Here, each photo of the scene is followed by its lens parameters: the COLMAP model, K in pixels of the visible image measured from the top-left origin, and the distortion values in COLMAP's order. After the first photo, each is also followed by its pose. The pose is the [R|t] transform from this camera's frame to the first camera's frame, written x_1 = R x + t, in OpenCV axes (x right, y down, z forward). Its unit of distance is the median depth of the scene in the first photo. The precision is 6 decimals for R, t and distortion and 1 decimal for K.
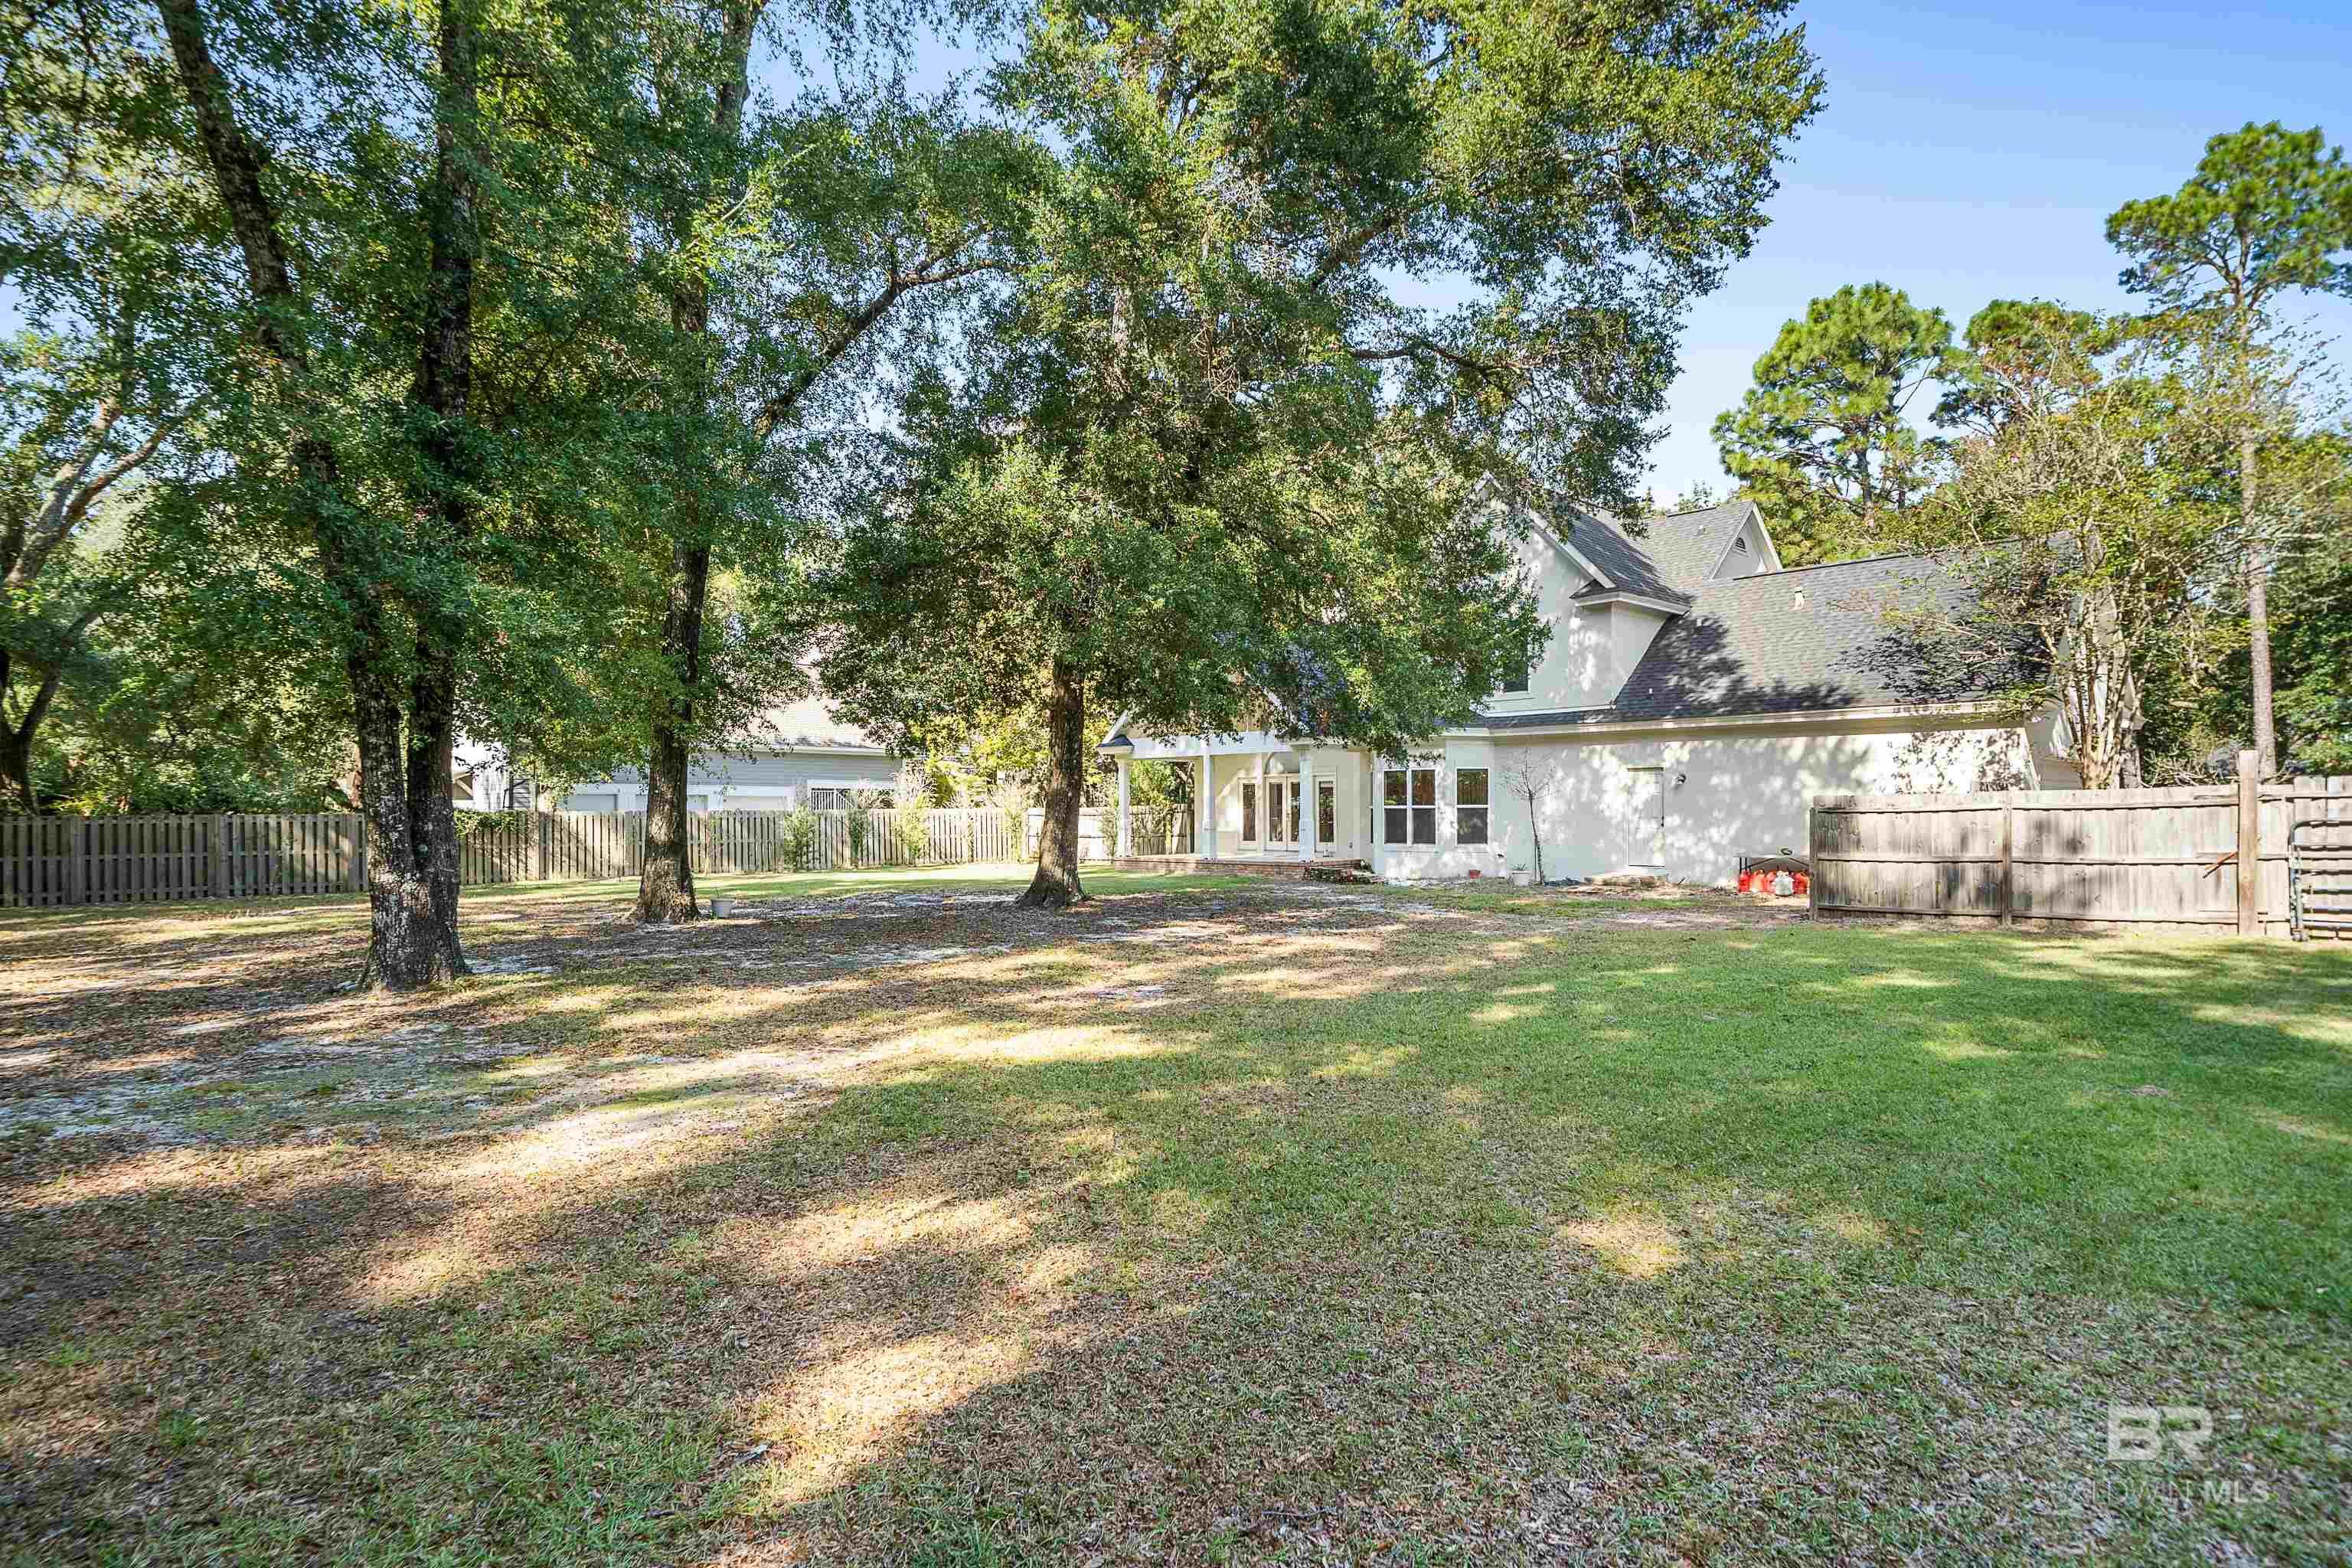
lens RADIAL K [[1300.3, 0, 1176.0], [0, 1300.3, 784.0], [0, 0, 1]] dist [-0.000849, 0.000717]
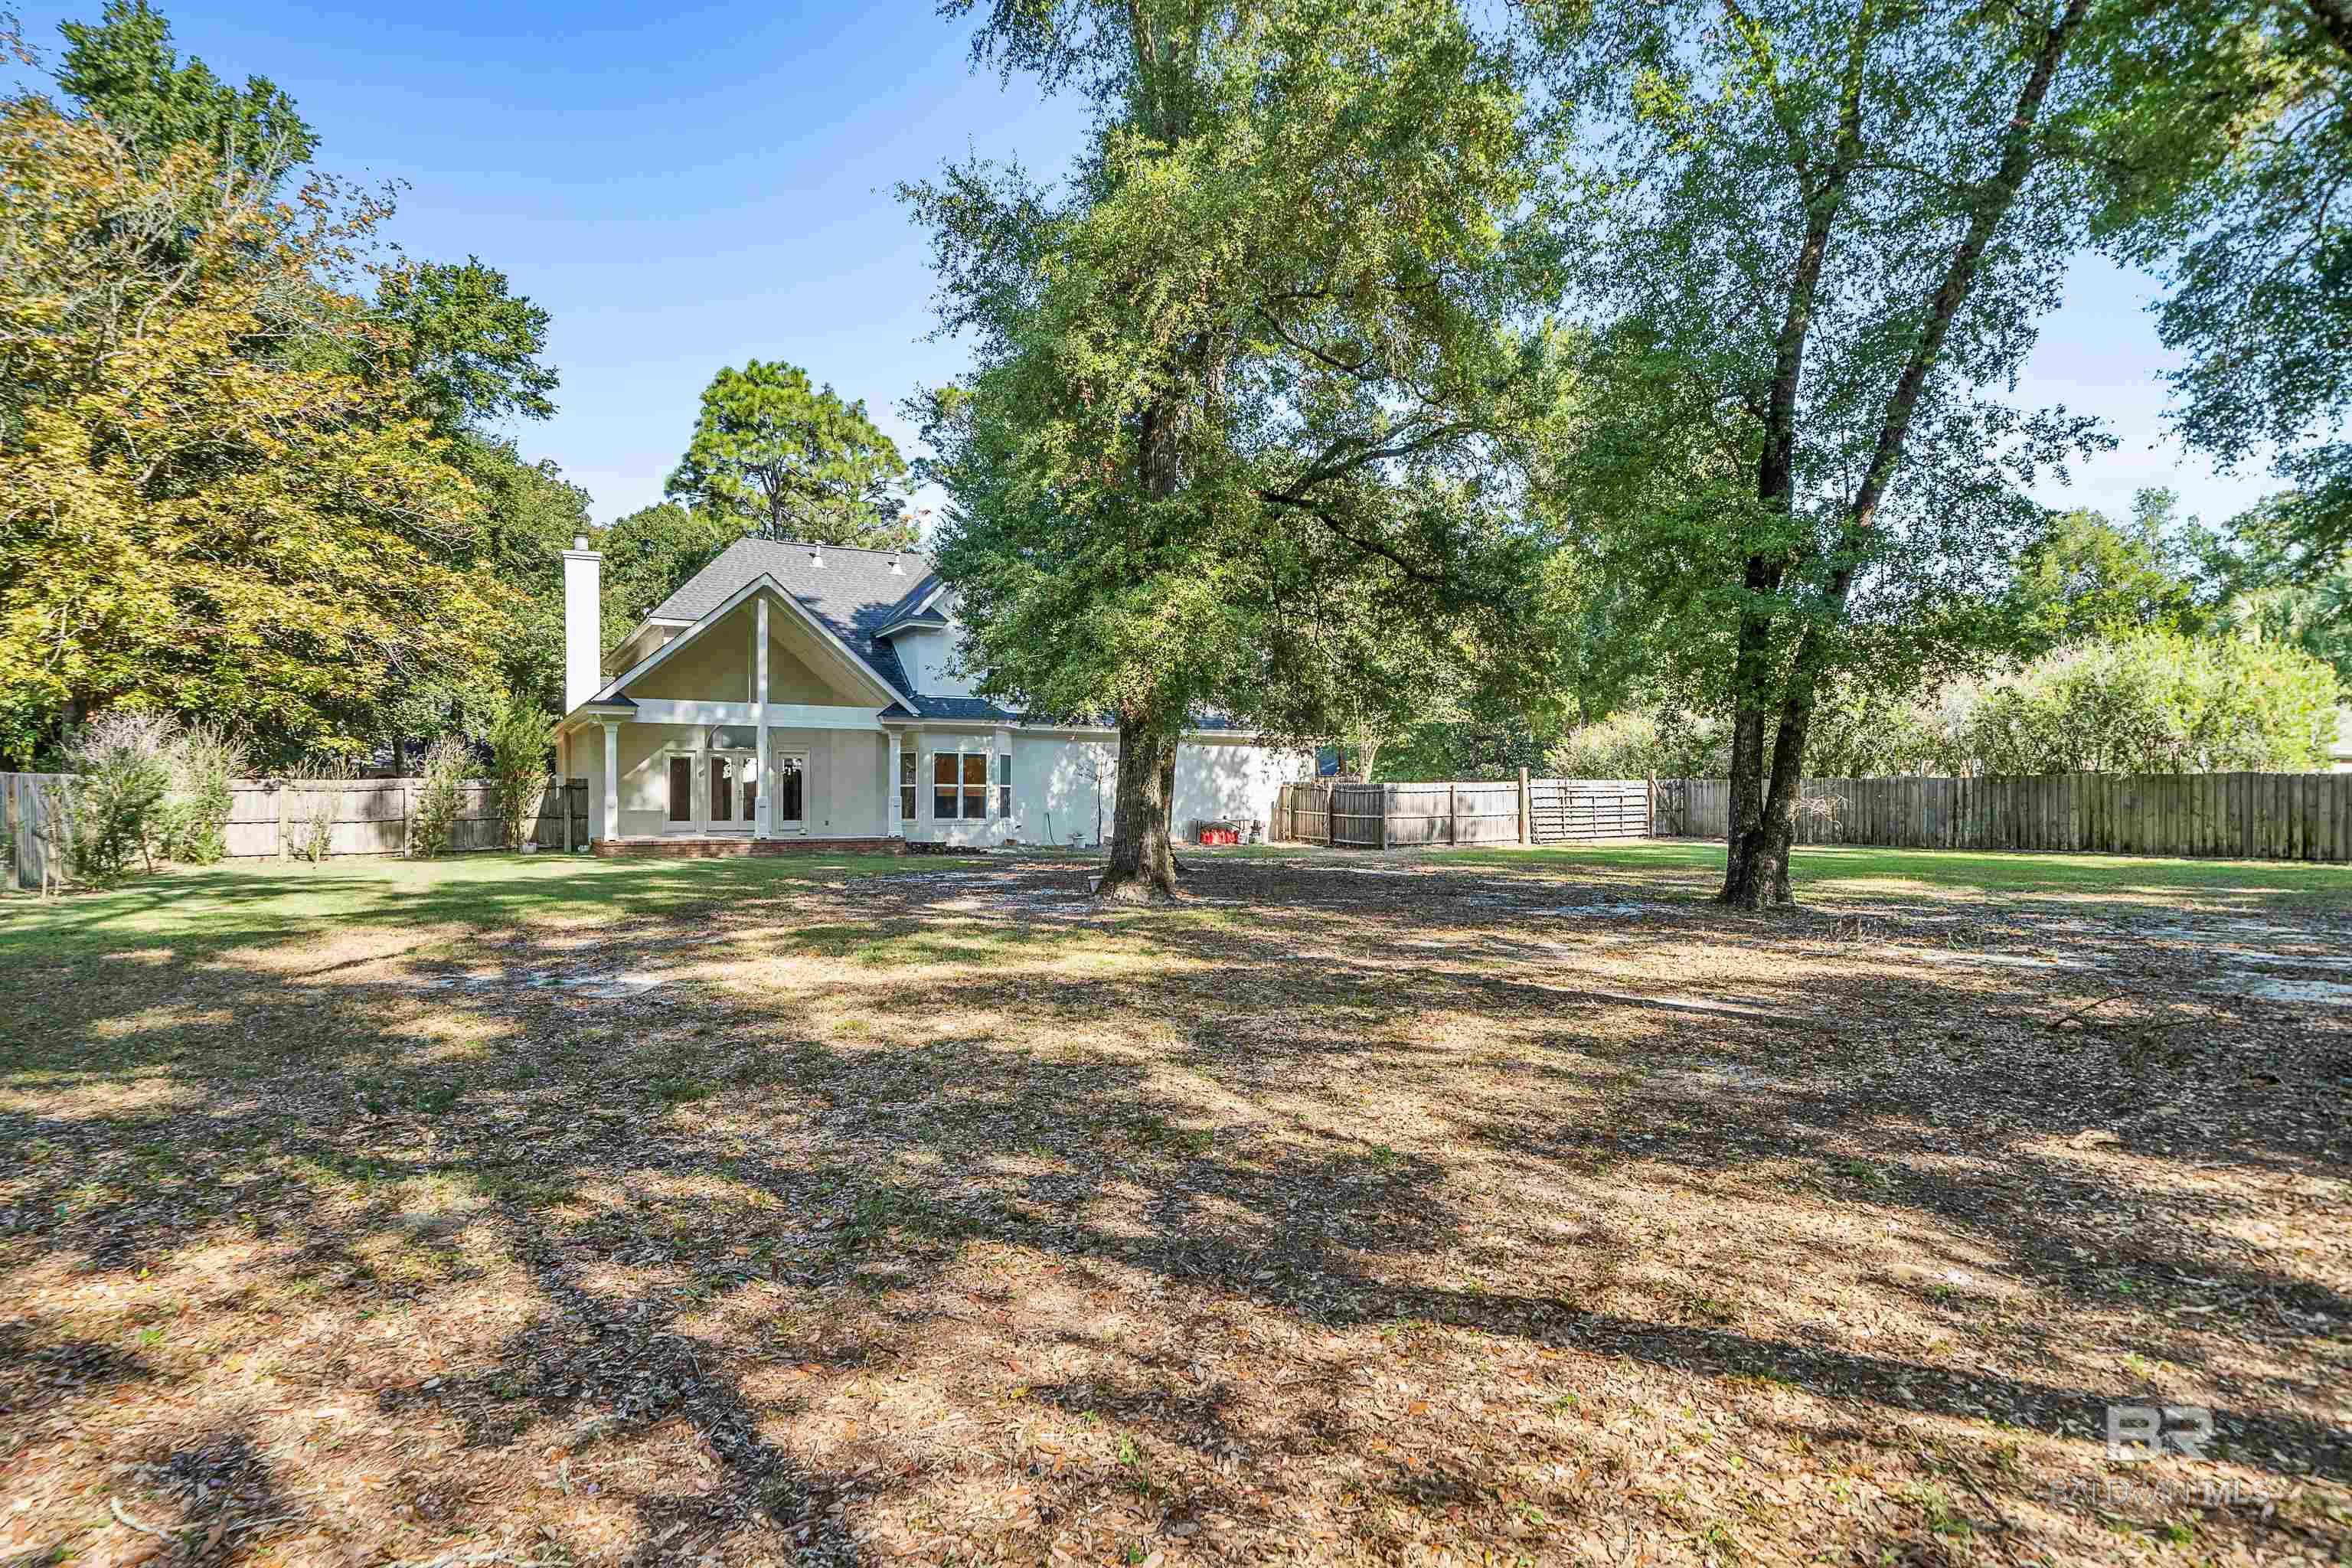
lens RADIAL K [[1300.3, 0, 1176.0], [0, 1300.3, 784.0], [0, 0, 1]] dist [-0.000849, 0.000717]
pose [[0.269434, 0.016148, 0.962884, -0.931484], [-0.024579, 0.999649, -0.009887, 0.024514], [-0.962705, -0.021003, 0.269736, 0.537539]]
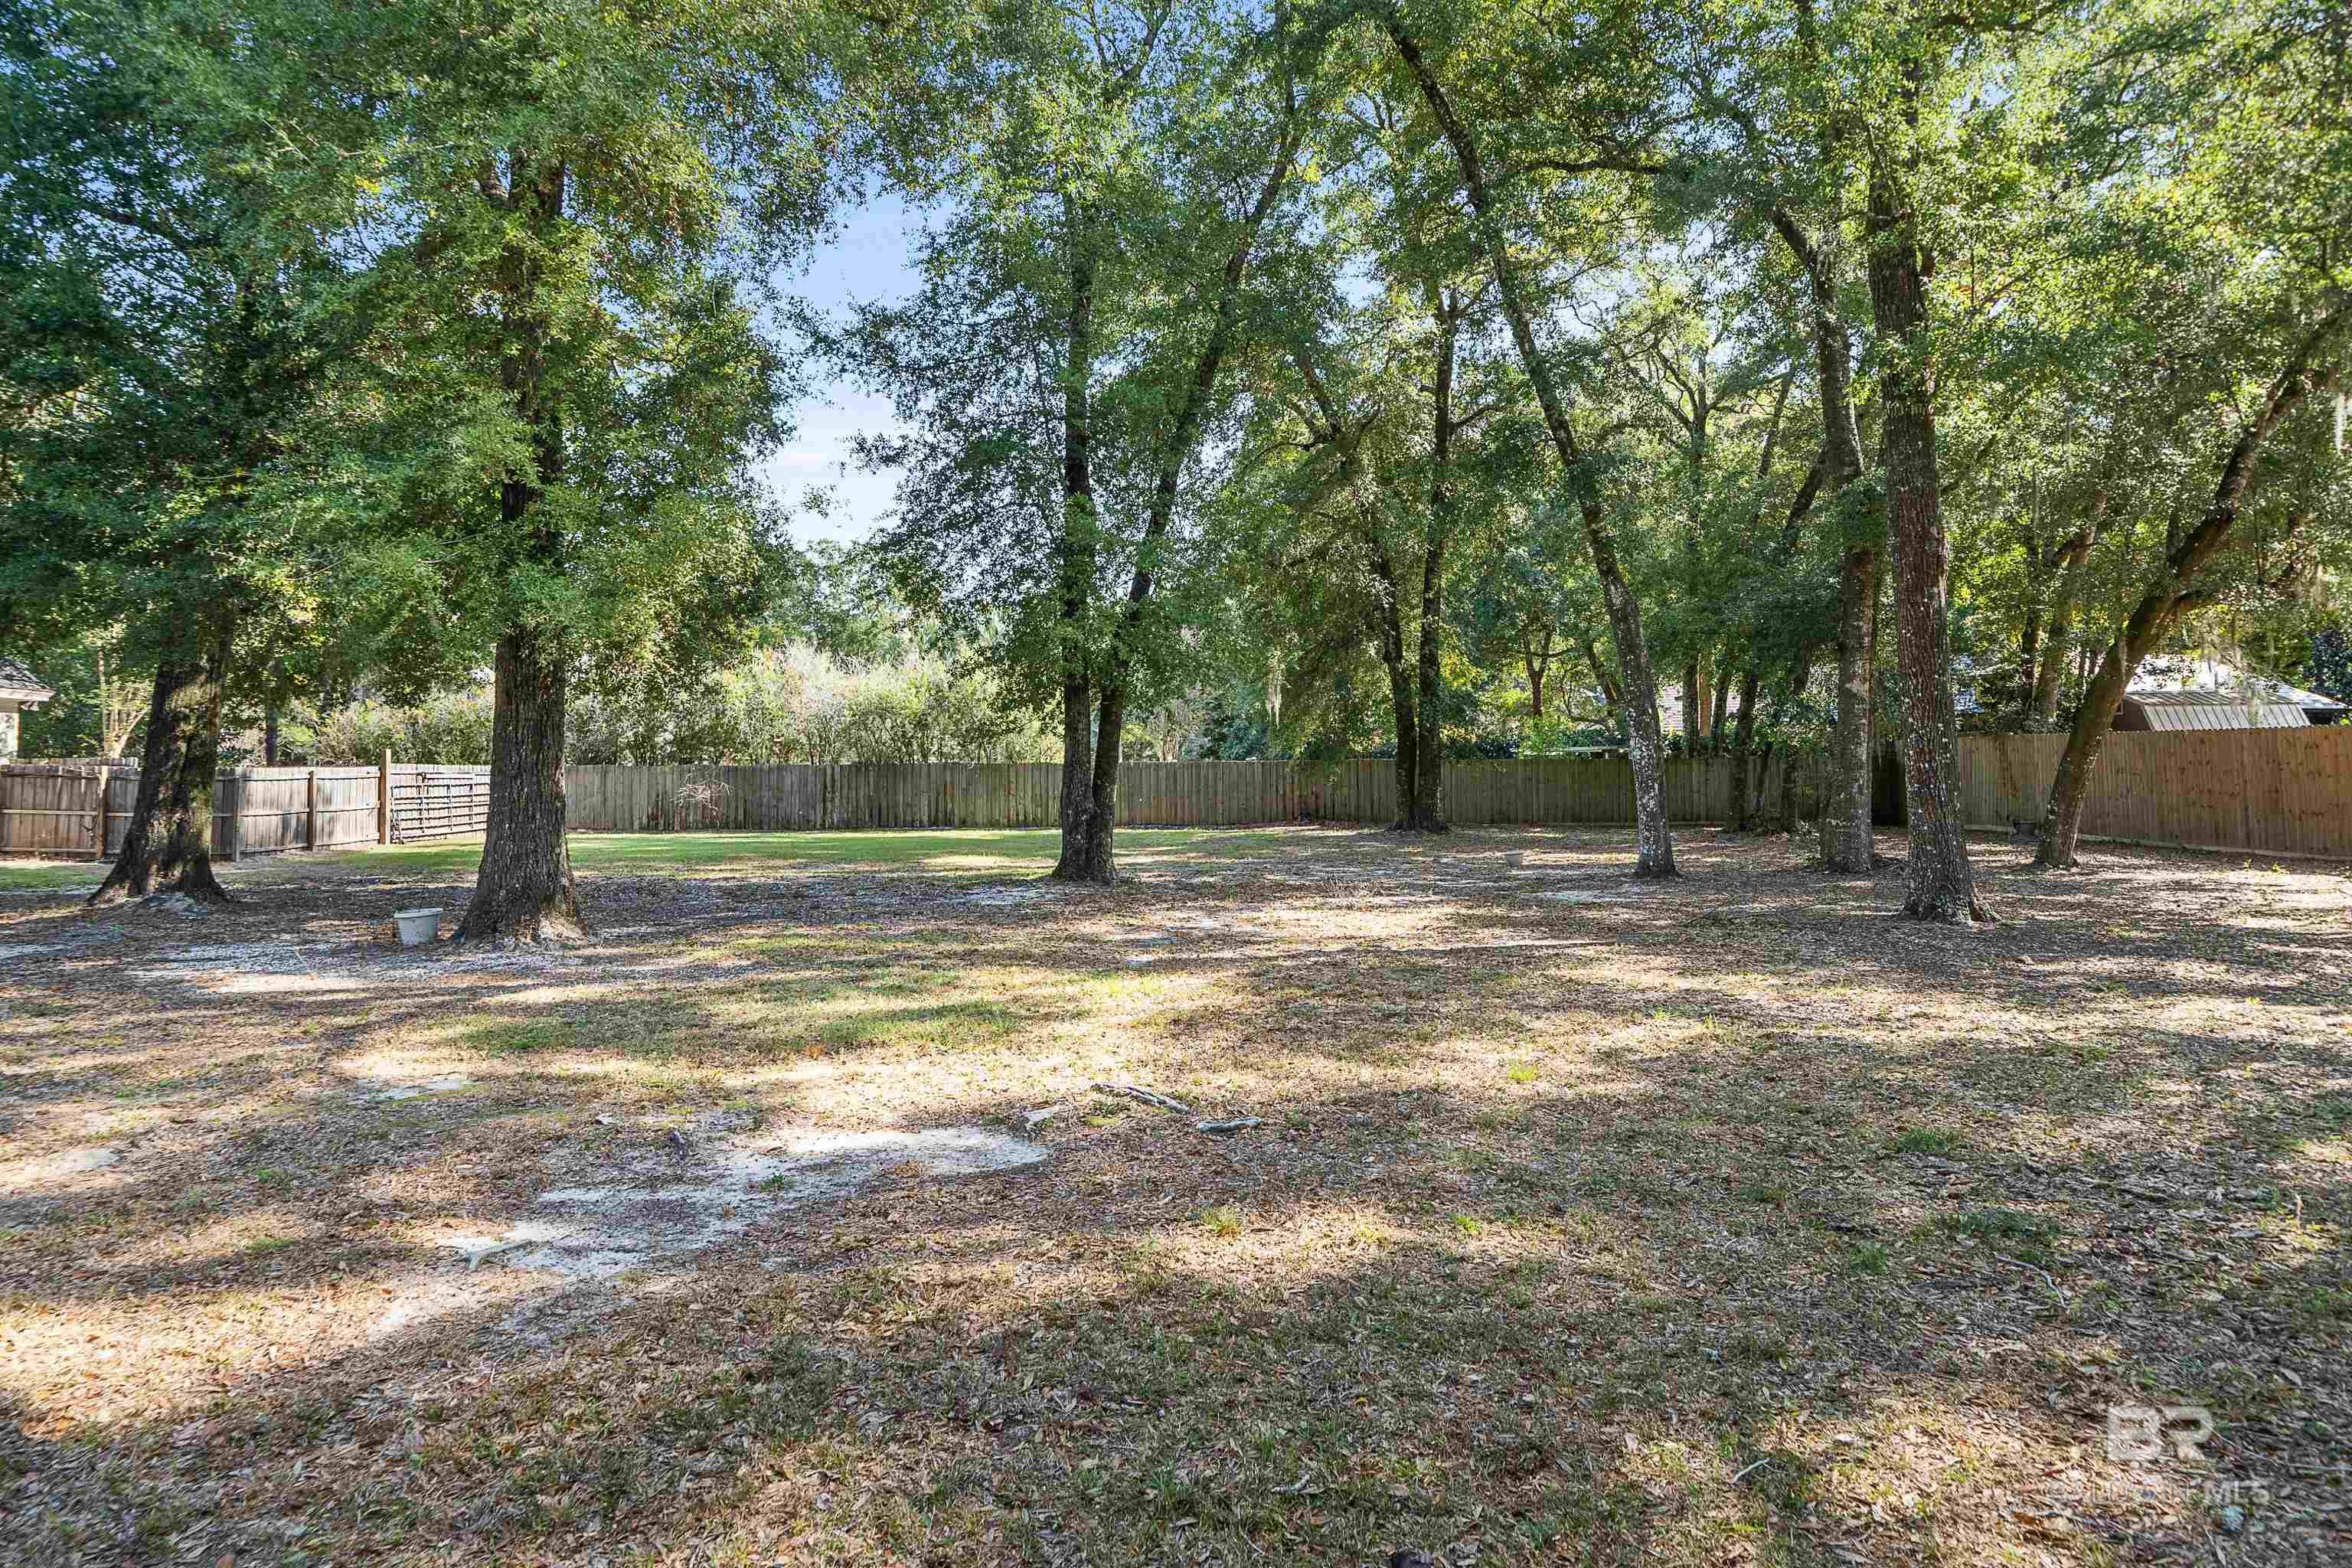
lens RADIAL K [[1300.3, 0, 1176.0], [0, 1300.3, 784.0], [0, 0, 1]] dist [-0.000849, 0.000717]
pose [[-0.741014, 0.010008, 0.671415, -0.742858], [-0.004426, 0.999794, -0.019788, 0.032734], [-0.671475, -0.017635, -0.740817, 0.909470]]
